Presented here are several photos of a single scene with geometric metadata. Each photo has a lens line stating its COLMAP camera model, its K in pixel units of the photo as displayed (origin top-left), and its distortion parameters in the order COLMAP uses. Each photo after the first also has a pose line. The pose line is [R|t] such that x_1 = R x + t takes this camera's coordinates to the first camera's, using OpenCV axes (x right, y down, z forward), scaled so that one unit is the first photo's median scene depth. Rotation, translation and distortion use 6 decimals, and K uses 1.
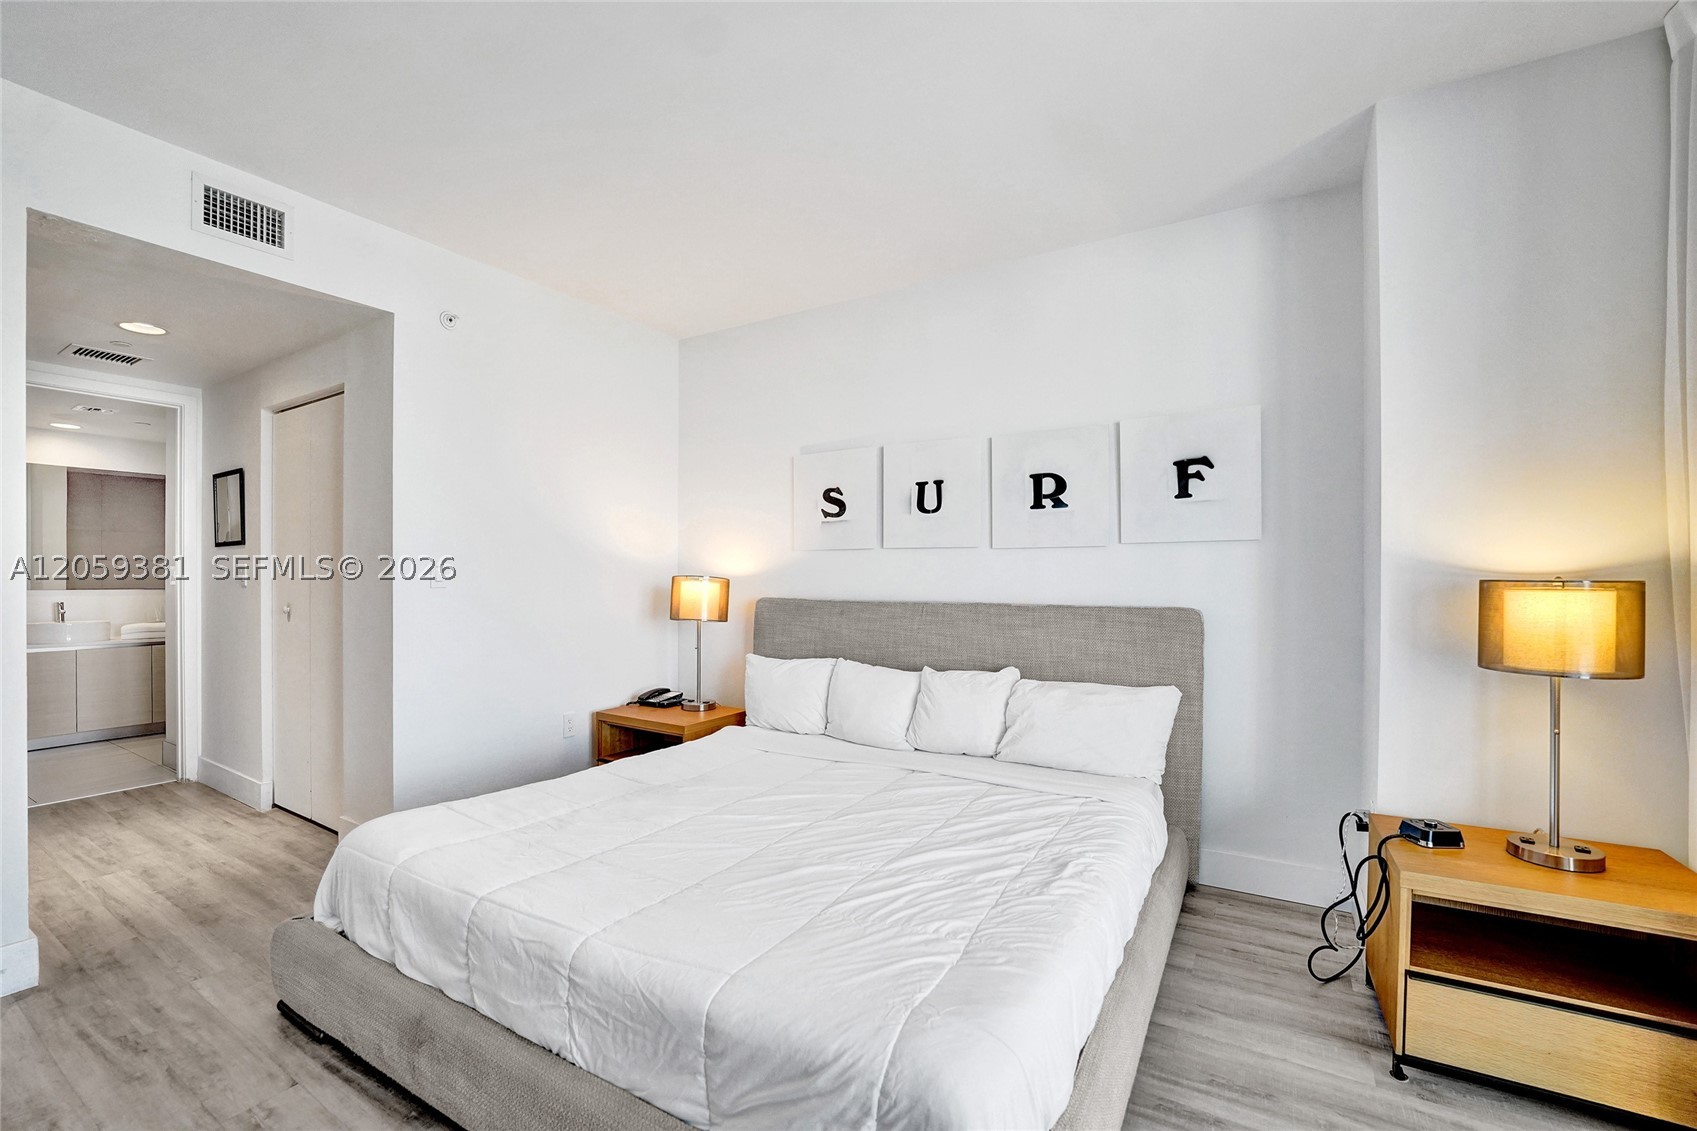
lens RADIAL K [[715.2, 0, 836.6], [0, 715.2, 578.3], [0, 0, 1]] dist [-0.019354, 0.000070]
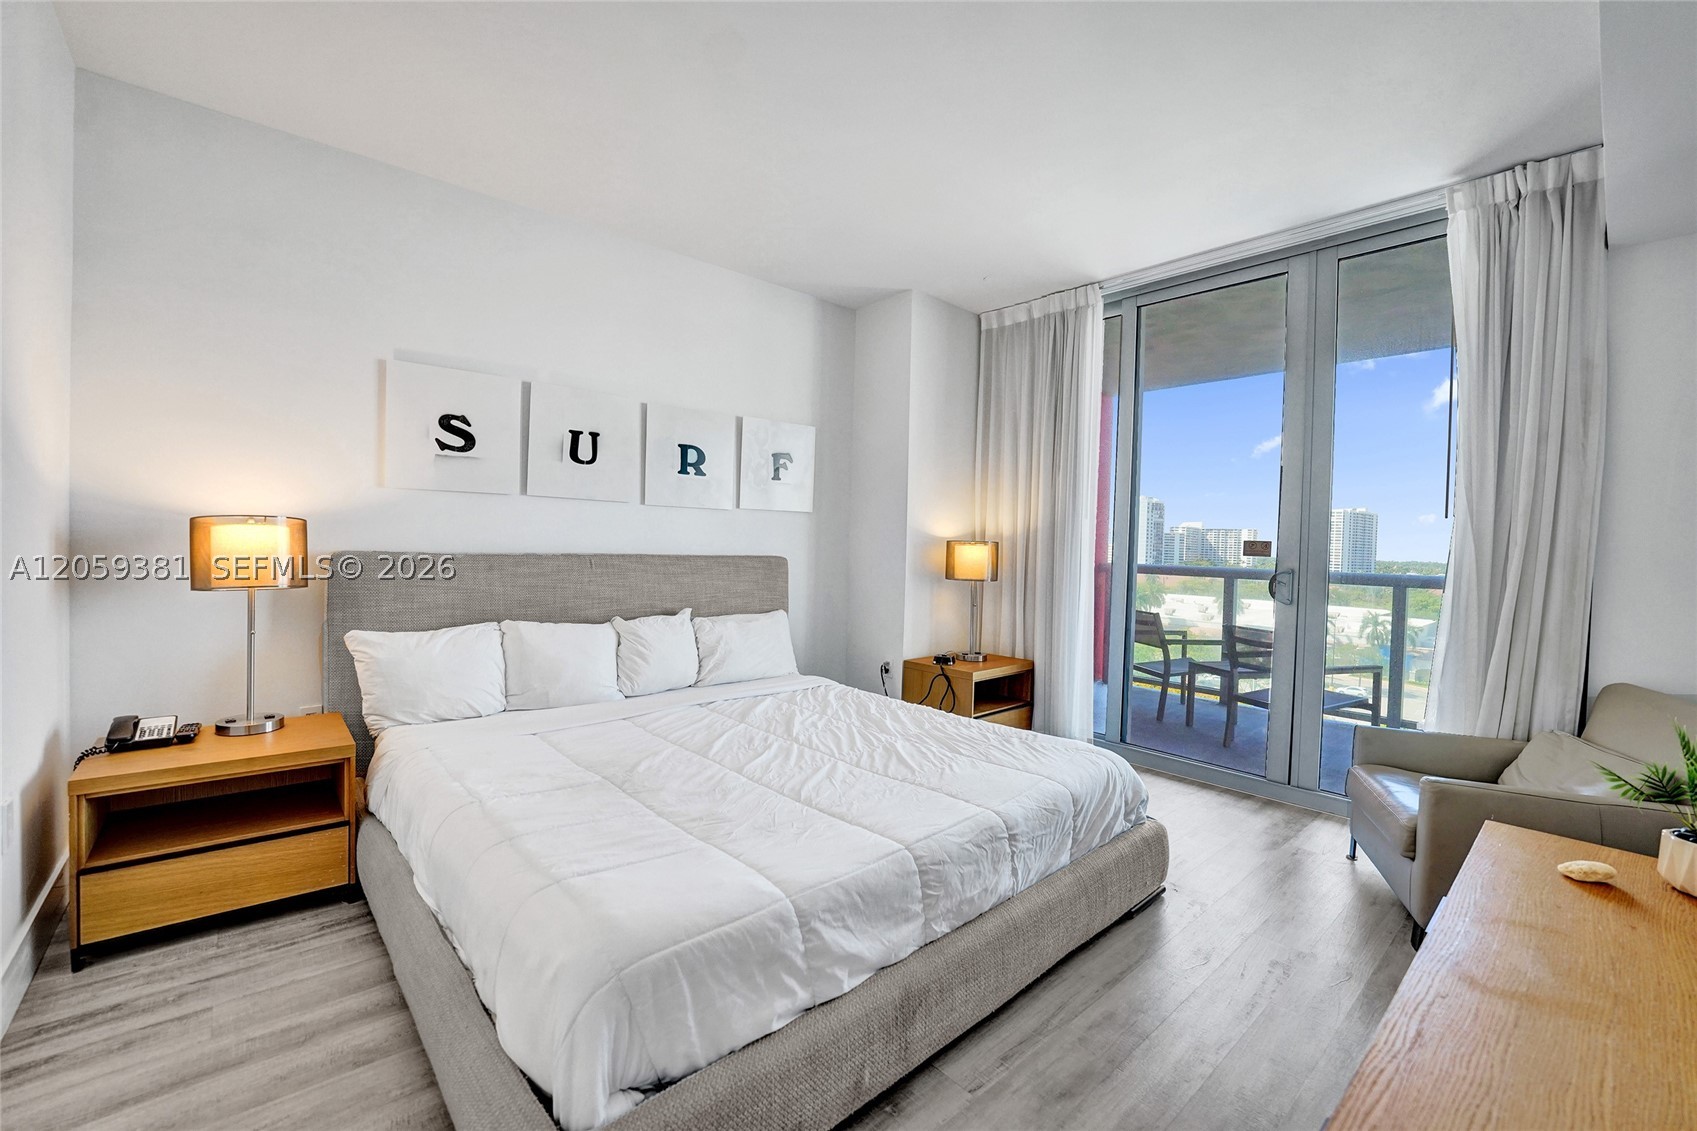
lens RADIAL K [[699.2, 0, 847.6], [0, 699.2, 551.9], [0, 0, 1]] dist [-0.020802, 0.000216]
pose [[0.288259, -0.007493, 0.957523, -0.752759], [-0.025263, 0.999562, 0.015427, 0.006751], [-0.957219, -0.028637, 0.287944, 0.407677]]
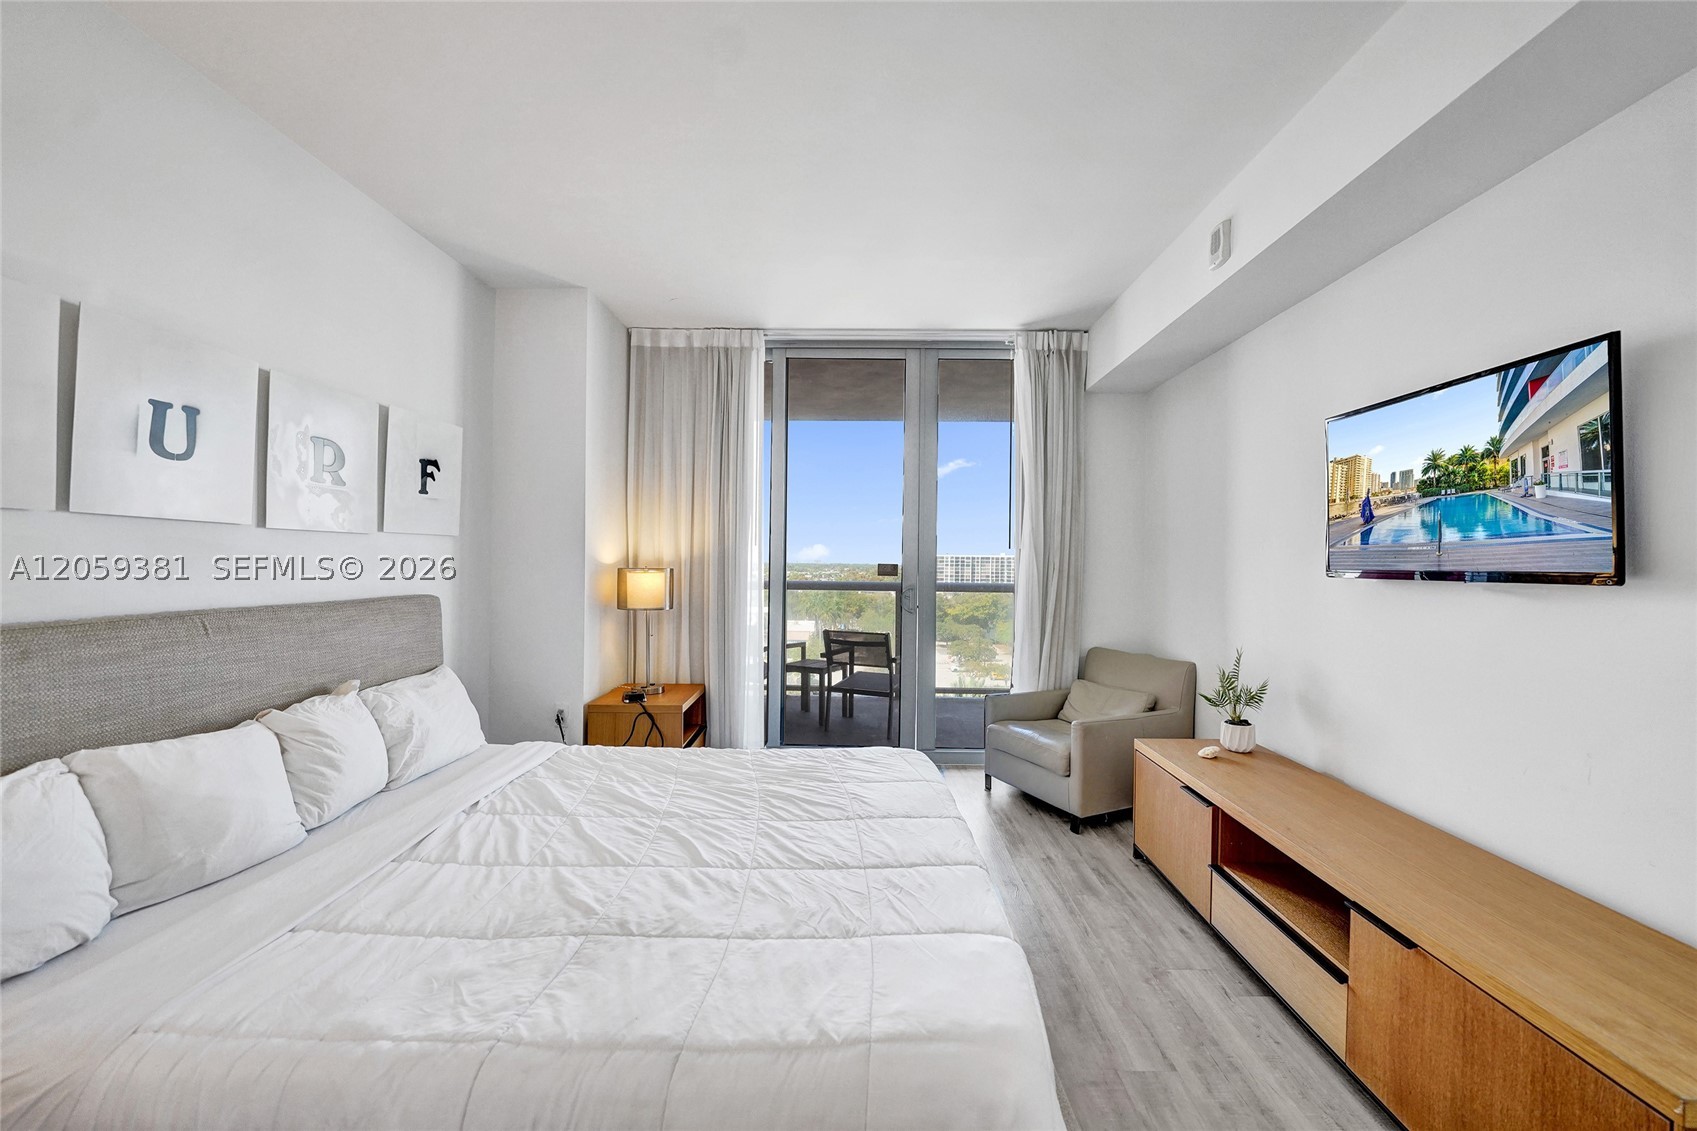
lens RADIAL K [[699.2, 0, 847.6], [0, 699.2, 551.9], [0, 0, 1]] dist [-0.020802, 0.000216]
pose [[-0.510699, 0.003488, 0.859753, -0.686440], [-0.012305, 0.999860, -0.011365, -0.018068], [-0.859672, -0.016383, -0.510584, 0.891246]]
